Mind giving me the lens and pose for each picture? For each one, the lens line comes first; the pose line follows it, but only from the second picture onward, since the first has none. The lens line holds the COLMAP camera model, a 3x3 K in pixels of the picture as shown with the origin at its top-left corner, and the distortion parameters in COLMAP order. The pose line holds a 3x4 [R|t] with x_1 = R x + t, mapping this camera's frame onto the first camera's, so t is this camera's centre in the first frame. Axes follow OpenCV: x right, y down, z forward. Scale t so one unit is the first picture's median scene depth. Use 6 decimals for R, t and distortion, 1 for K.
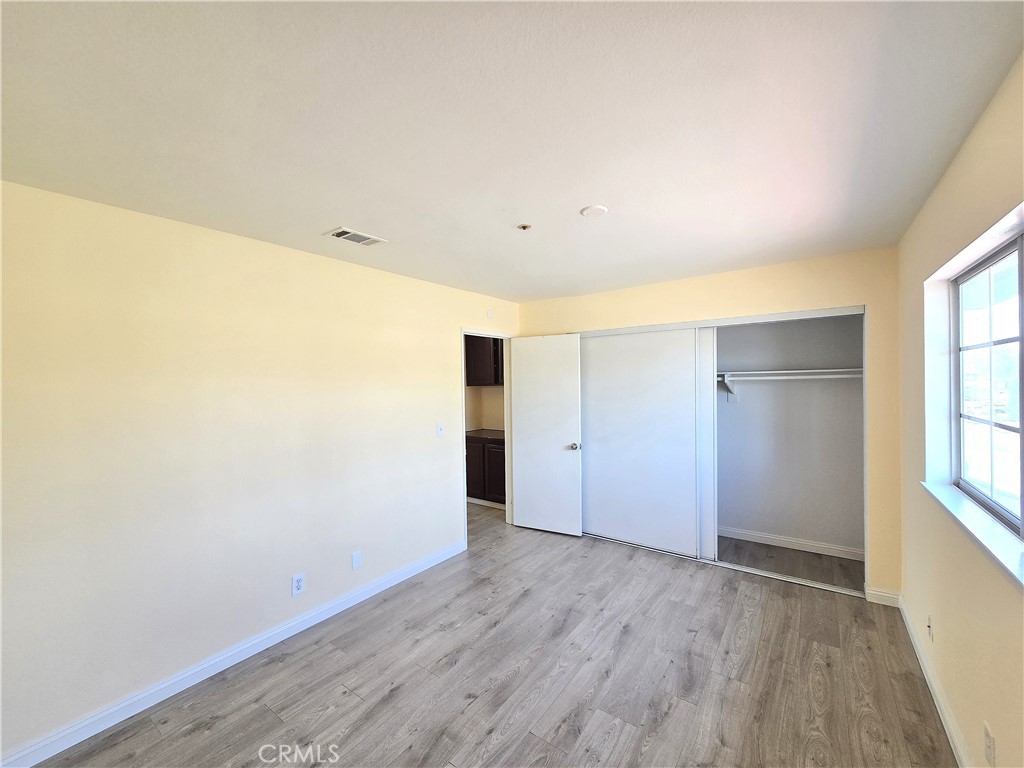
lens RADIAL K [[419.1, 0, 514.1], [0, 419.1, 385.0], [0, 0, 1]] dist [-0.000365, 0.002848]
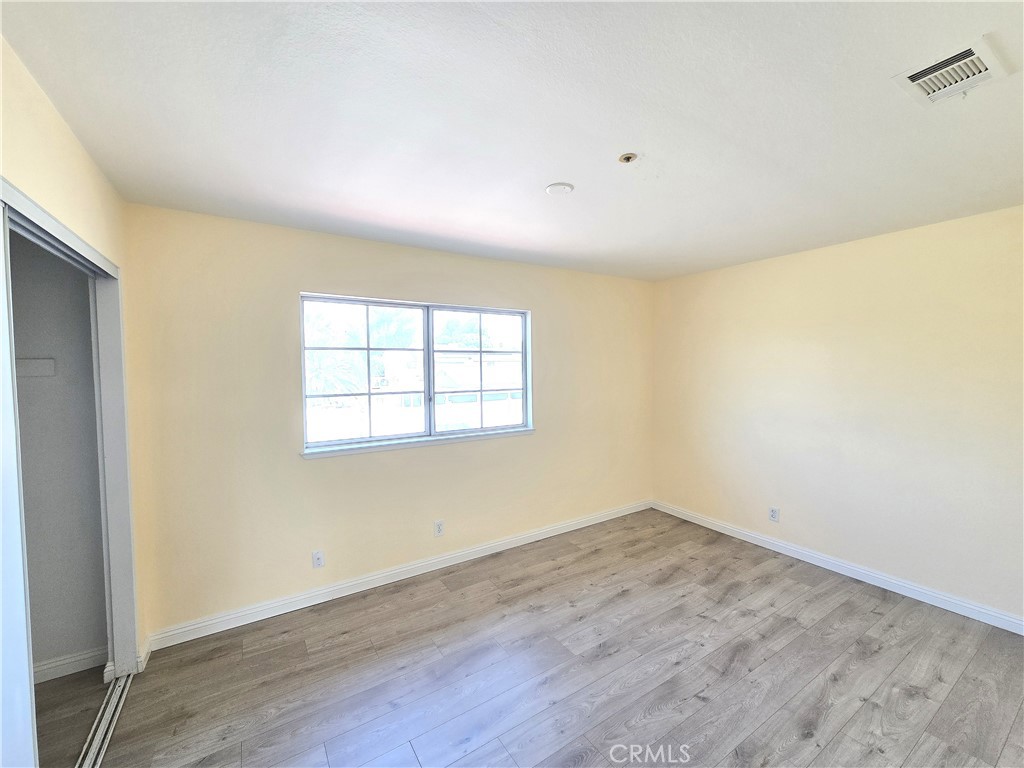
lens RADIAL K [[419.1, 0, 514.1], [0, 419.1, 385.0], [0, 0, 1]] dist [-0.000365, 0.002848]
pose [[-0.928619, 0.010268, 0.370892, -0.065653], [0.029653, 0.998473, 0.046602, -0.007384], [-0.369847, 0.054274, -0.927506, 1.921779]]
